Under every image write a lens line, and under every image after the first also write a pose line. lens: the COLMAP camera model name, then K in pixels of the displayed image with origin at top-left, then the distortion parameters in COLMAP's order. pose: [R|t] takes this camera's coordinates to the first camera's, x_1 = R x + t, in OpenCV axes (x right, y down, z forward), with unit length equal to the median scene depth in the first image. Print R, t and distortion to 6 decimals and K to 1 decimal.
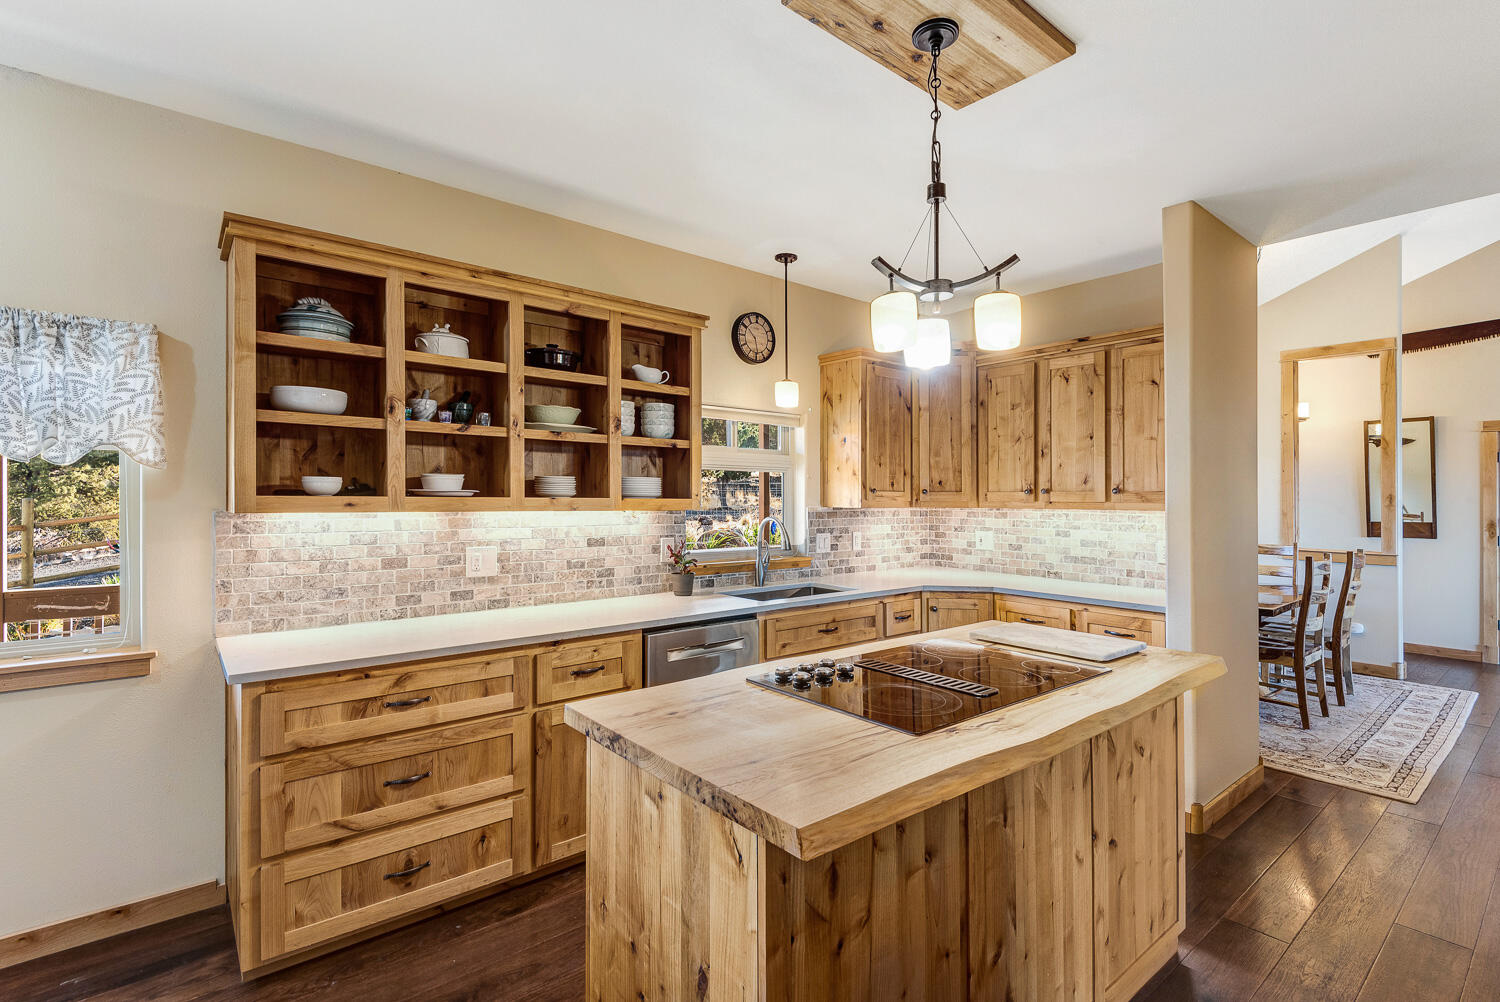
lens RADIAL K [[691.5, 0, 753.2], [0, 691.5, 496.1], [0, 0, 1]] dist [0.024219, -0.022071]
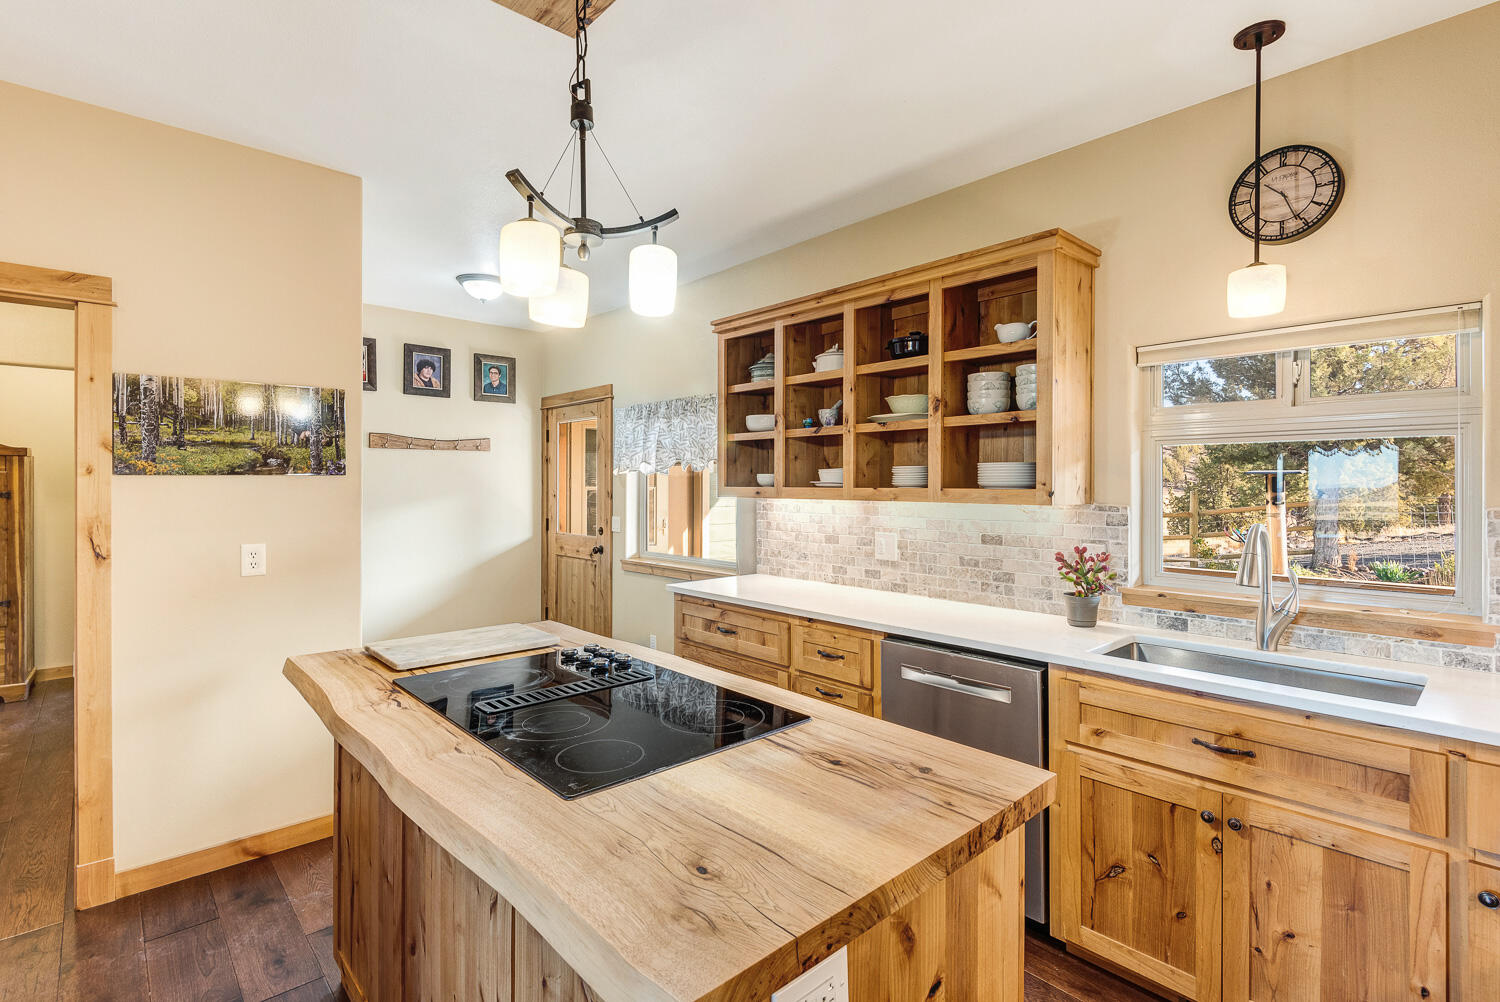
lens RADIAL K [[691.5, 0, 753.2], [0, 691.5, 496.1], [0, 0, 1]] dist [0.024219, -0.022071]
pose [[0.060867, 0.010419, -0.998092, 0.598834], [0.000118, 0.999945, 0.010446, 0.002823], [0.998146, -0.000753, 0.060862, 0.627761]]
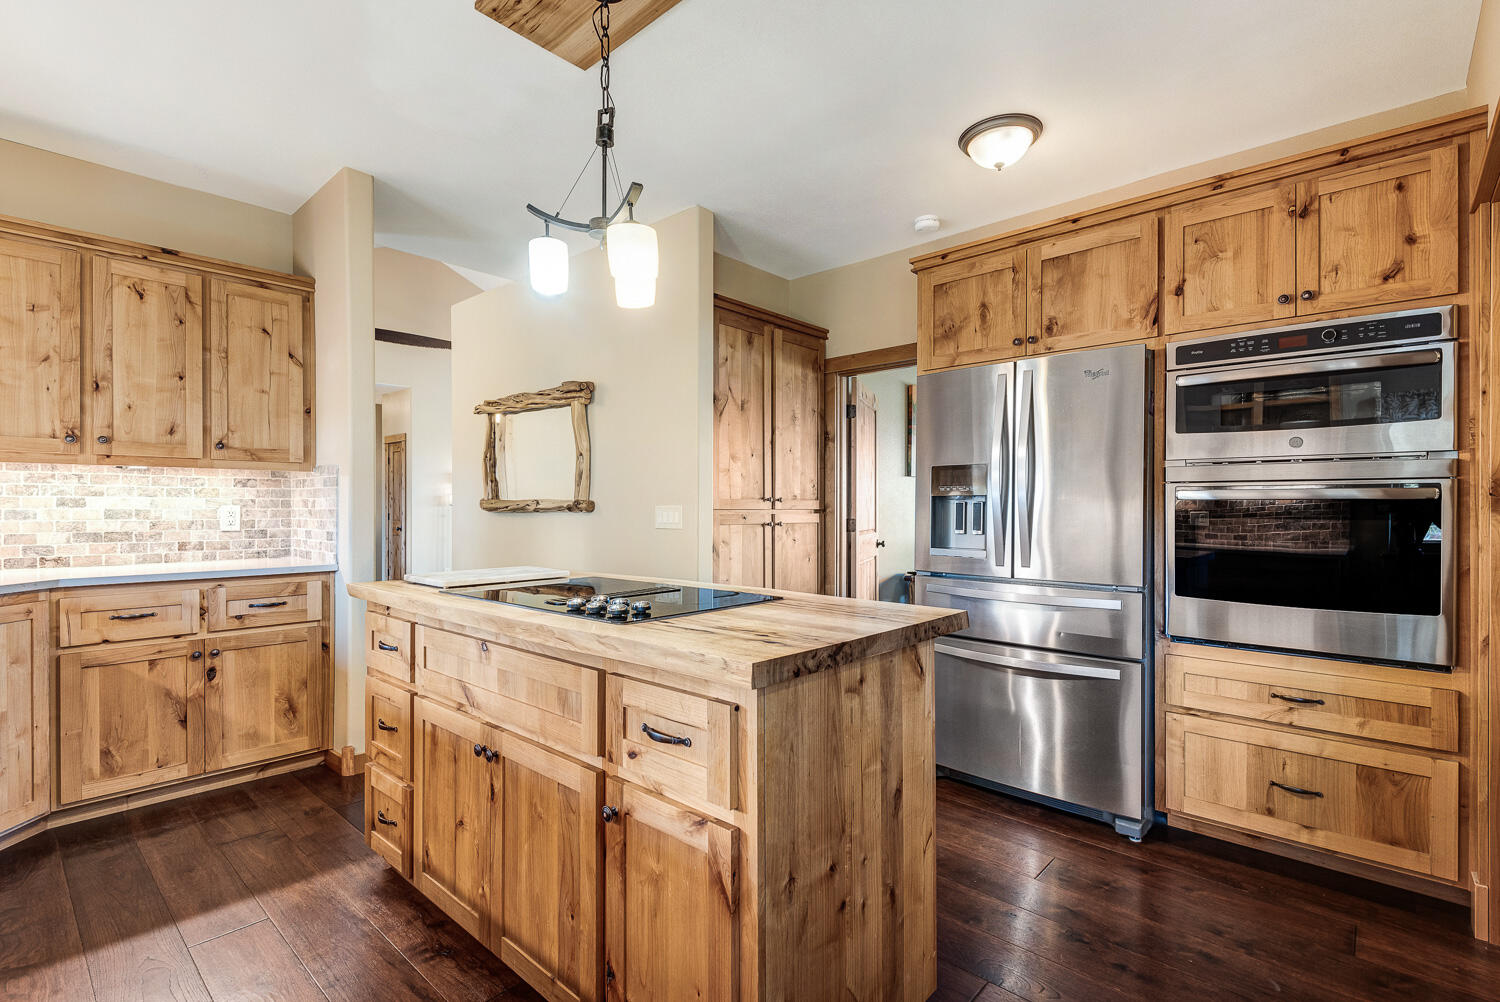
lens RADIAL K [[691.5, 0, 753.2], [0, 691.5, 496.1], [0, 0, 1]] dist [0.024219, -0.022071]
pose [[-0.139440, 0.008706, 0.990192, -0.451254], [-0.004742, 0.999944, -0.009460, 0.064424], [-0.990219, -0.006014, -0.139391, 0.514160]]
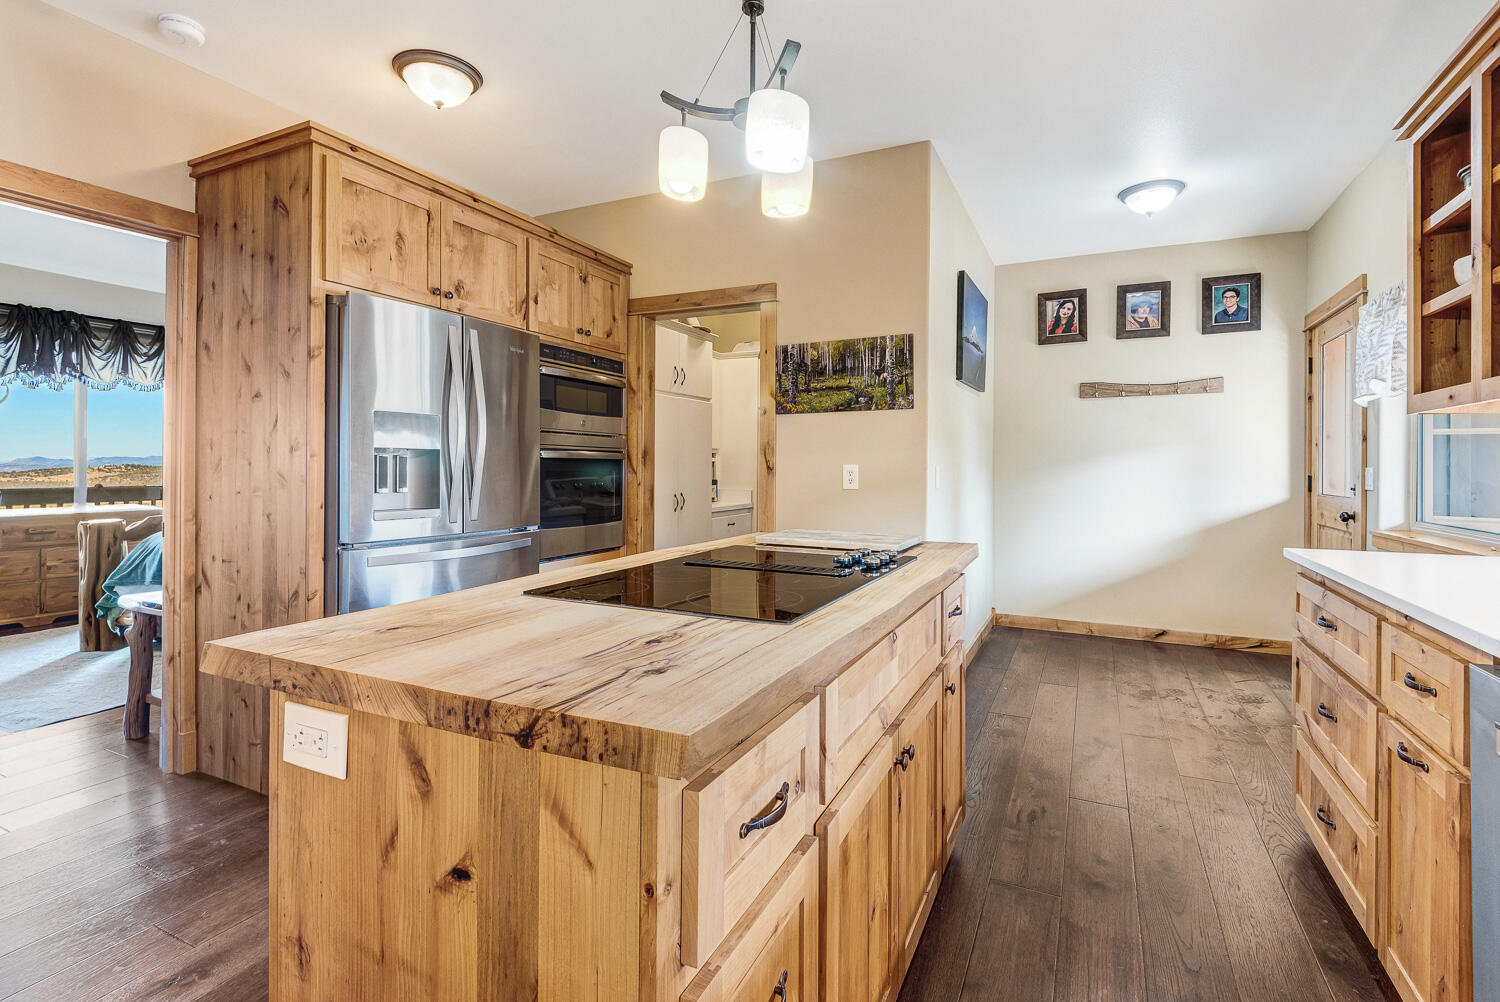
lens RADIAL K [[691.5, 0, 753.2], [0, 691.5, 496.1], [0, 0, 1]] dist [0.024219, -0.022071]
pose [[-0.906165, 0.009539, -0.422816, 0.325191], [-0.009174, 0.999067, 0.042201, 0.072715], [0.422824, 0.042120, -0.905232, 0.988452]]
